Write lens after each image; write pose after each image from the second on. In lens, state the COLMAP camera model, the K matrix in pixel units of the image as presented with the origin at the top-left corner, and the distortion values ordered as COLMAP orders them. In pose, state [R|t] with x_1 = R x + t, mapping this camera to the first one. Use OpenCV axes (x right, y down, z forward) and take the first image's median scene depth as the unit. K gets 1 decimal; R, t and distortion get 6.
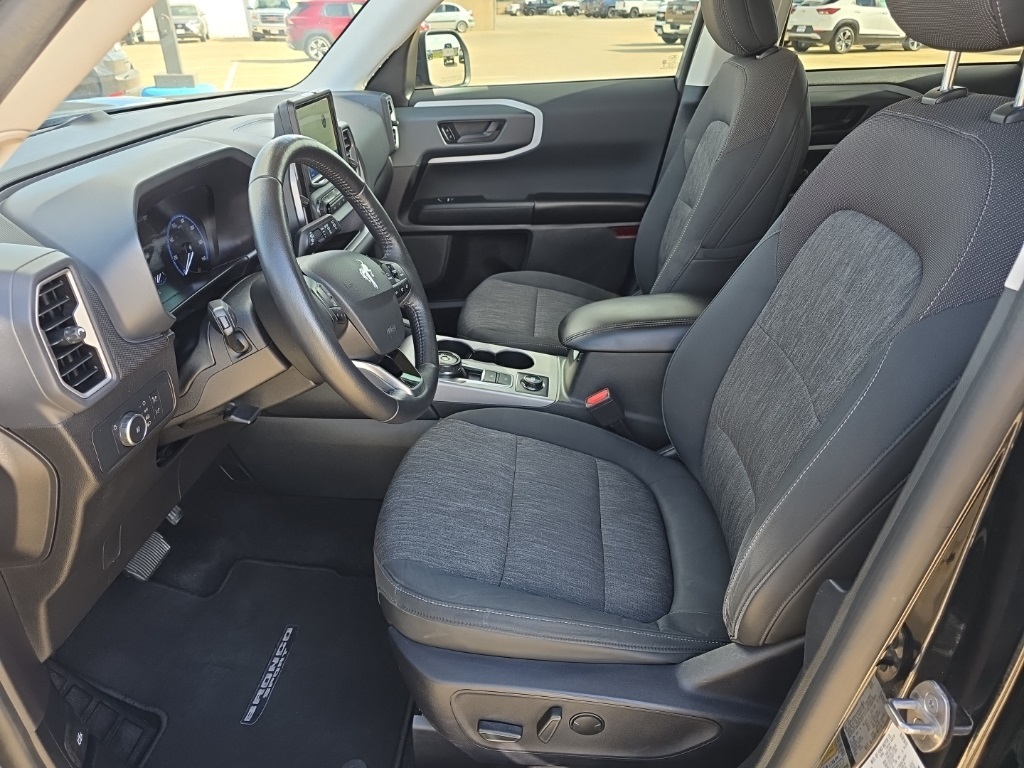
lens RADIAL K [[674.5, 0, 510.9], [0, 674.5, 394.2], [0, 0, 1]] dist [0.045109, -0.052326]
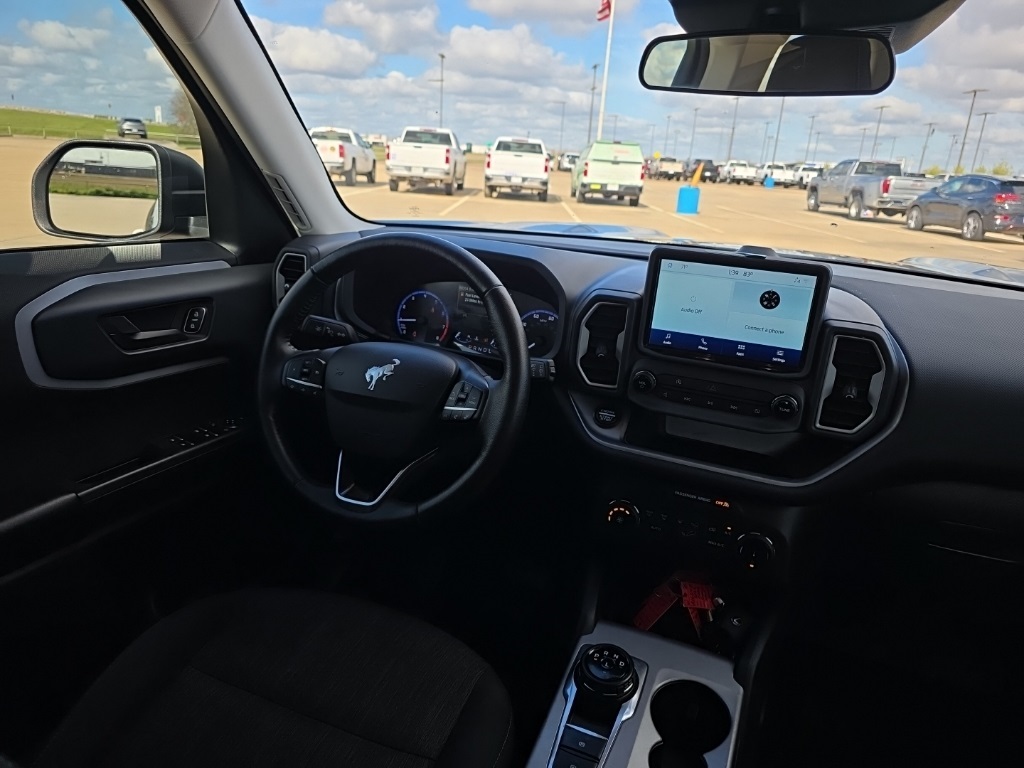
lens RADIAL K [[694.3, 0, 518.3], [0, 694.3, 388.8], [0, 0, 1]] dist [0.056271, -0.060364]
pose [[-0.323138, 0.294213, -0.899456, 0.380671], [-0.519821, 0.739041, 0.428492, -0.422791], [0.790802, 0.606018, -0.085874, 0.768957]]
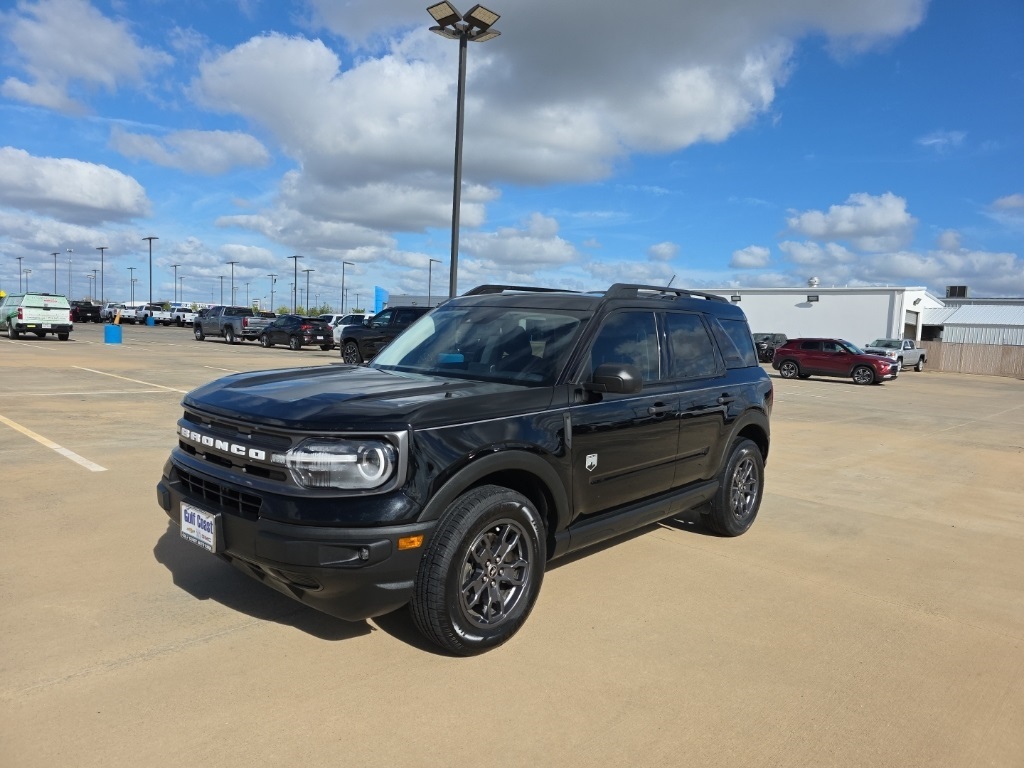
lens RADIAL K [[694.3, 0, 518.3], [0, 694.3, 388.8], [0, 0, 1]] dist [0.056271, -0.060364]
pose [[0.482011, 0.111869, -0.868994, 8.789052], [-0.484056, 0.860711, -0.157692, -0.059574], [0.730311, 0.496651, 0.469023, -0.231785]]
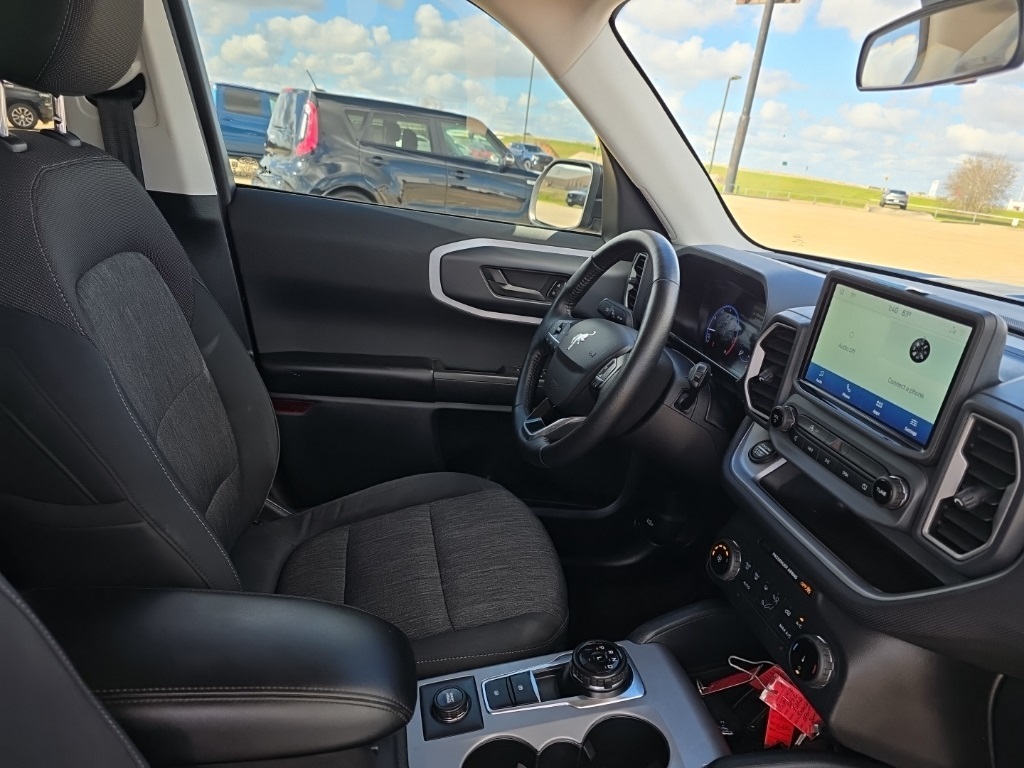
lens RADIAL K [[674.5, 0, 510.9], [0, 674.5, 394.2], [0, 0, 1]] dist [0.045109, -0.052326]
pose [[-0.963606, -0.005900, -0.267261, 0.130156], [-0.209155, 0.639269, 0.739993, -0.583257], [0.166486, 0.768961, -0.617237, 1.083397]]
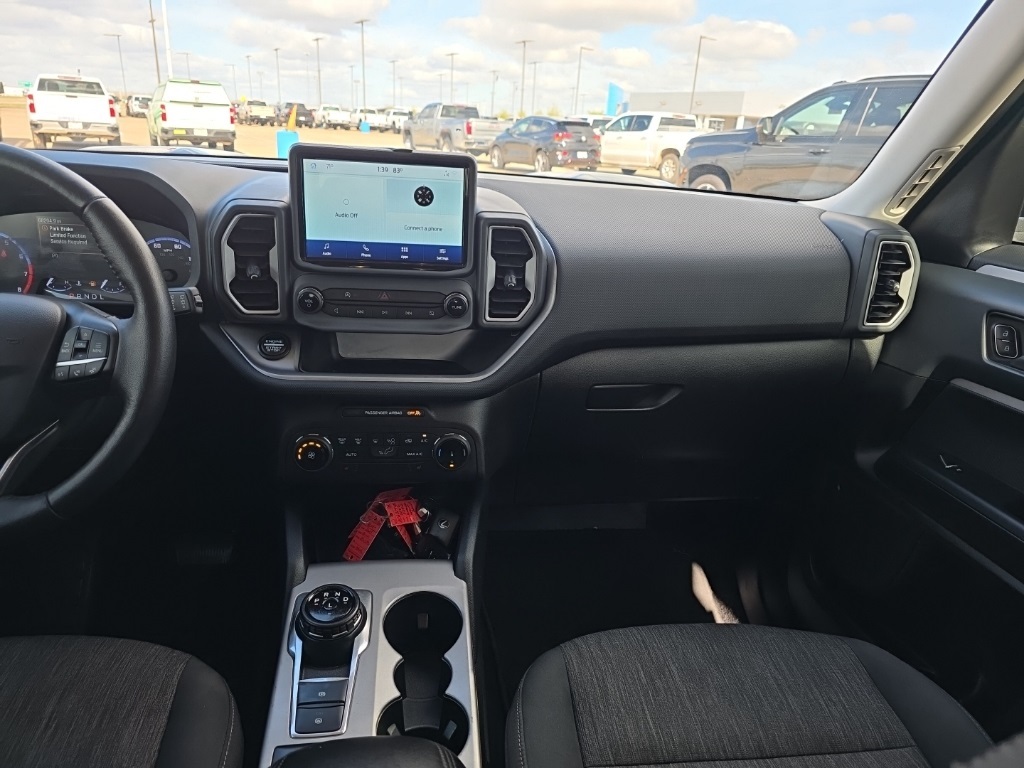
lens RADIAL K [[694.3, 0, 511.5], [0, 694.3, 396.2], [0, 0, 1]] dist [0.039758, -0.043092]
pose [[0.195023, 0.377728, -0.905145, 0.354540], [-0.536148, 0.813832, 0.224103, -0.369875], [0.821286, 0.441586, 0.361234, 0.765529]]
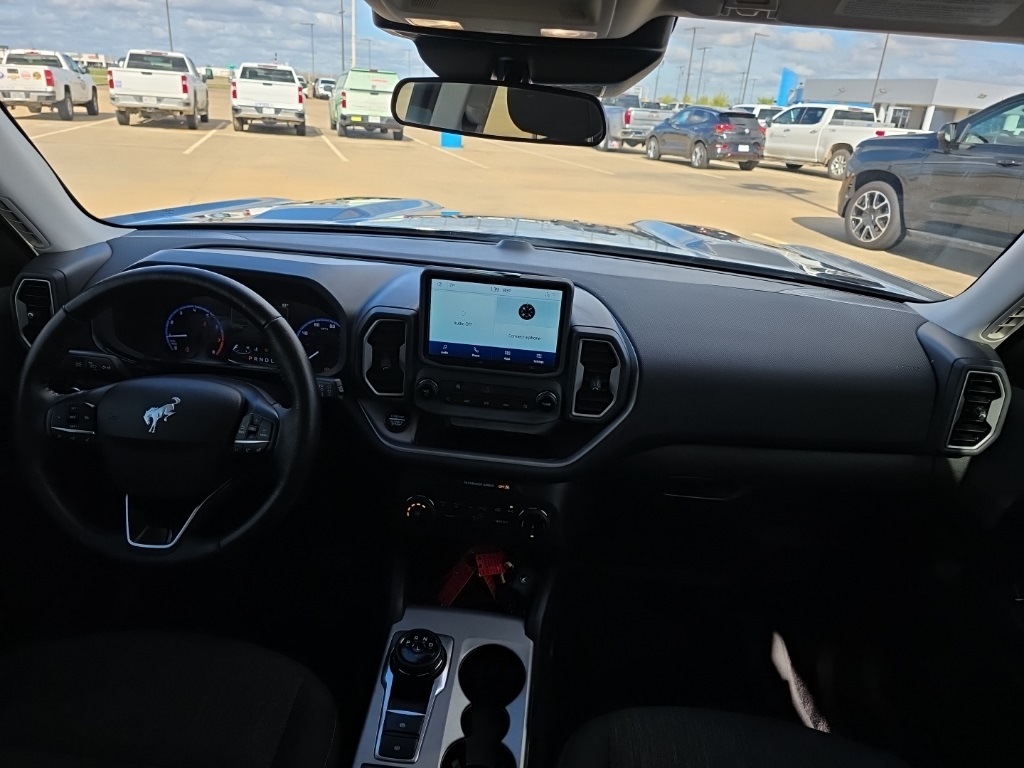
lens RADIAL K [[693.6, 0, 508.8], [0, 693.6, 378.5], [0, 0, 1]] dist [0.051773, -0.054392]
pose [[-0.021643, 0.384575, -0.922840, 0.406478], [-0.553477, 0.764092, 0.331401, -0.499129], [0.832583, 0.517943, 0.196317, 0.727882]]
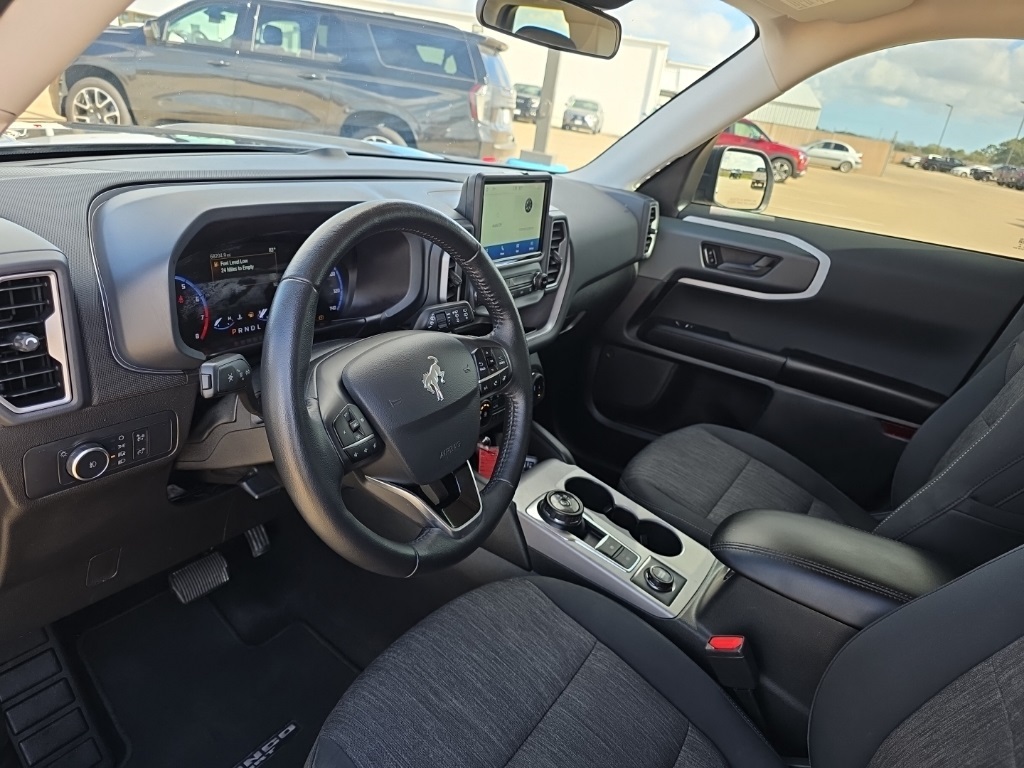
lens RADIAL K [[691.5, 0, 502.1], [0, 691.5, 388.0], [0, 0, 1]] dist [0.037485, -0.047247]
pose [[0.860560, 0.320629, -0.395771, 0.109603], [-0.376643, 0.923658, -0.070678, -0.084855], [0.342896, 0.209887, 0.915625, 0.169493]]
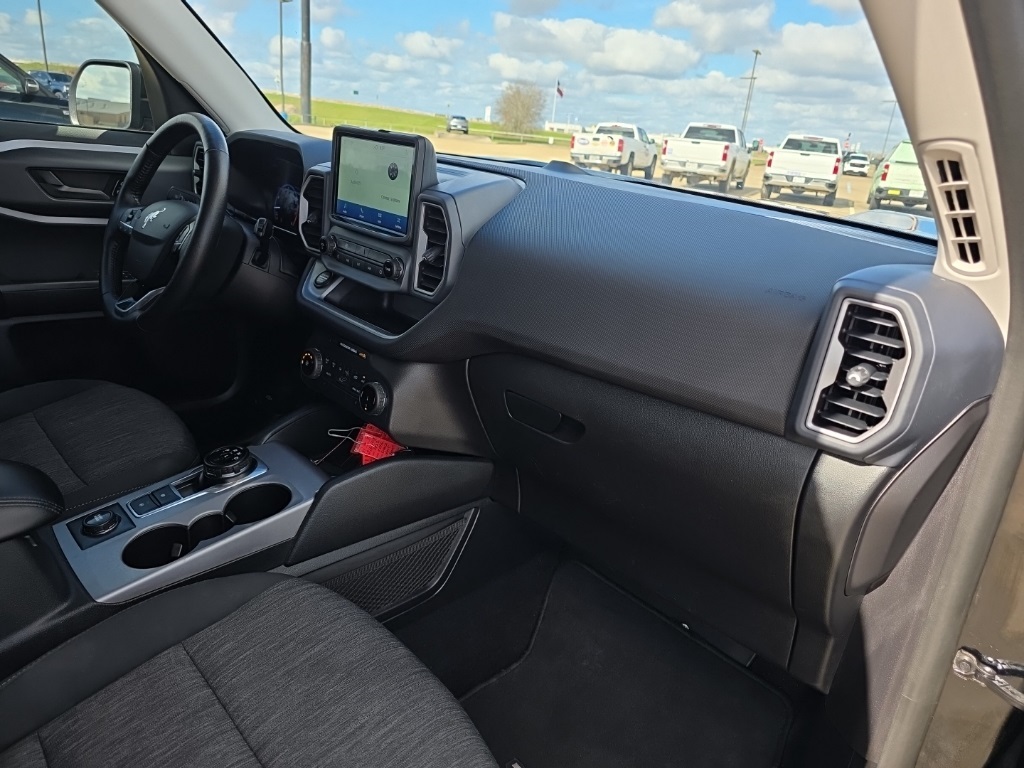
lens RADIAL K [[691.5, 0, 502.1], [0, 691.5, 388.0], [0, 0, 1]] dist [0.037485, -0.047247]
pose [[-0.688049, 0.209646, -0.694721, 0.193453], [-0.425326, 0.659168, 0.620158, -0.652643], [0.587952, 0.722181, -0.364372, 1.287033]]
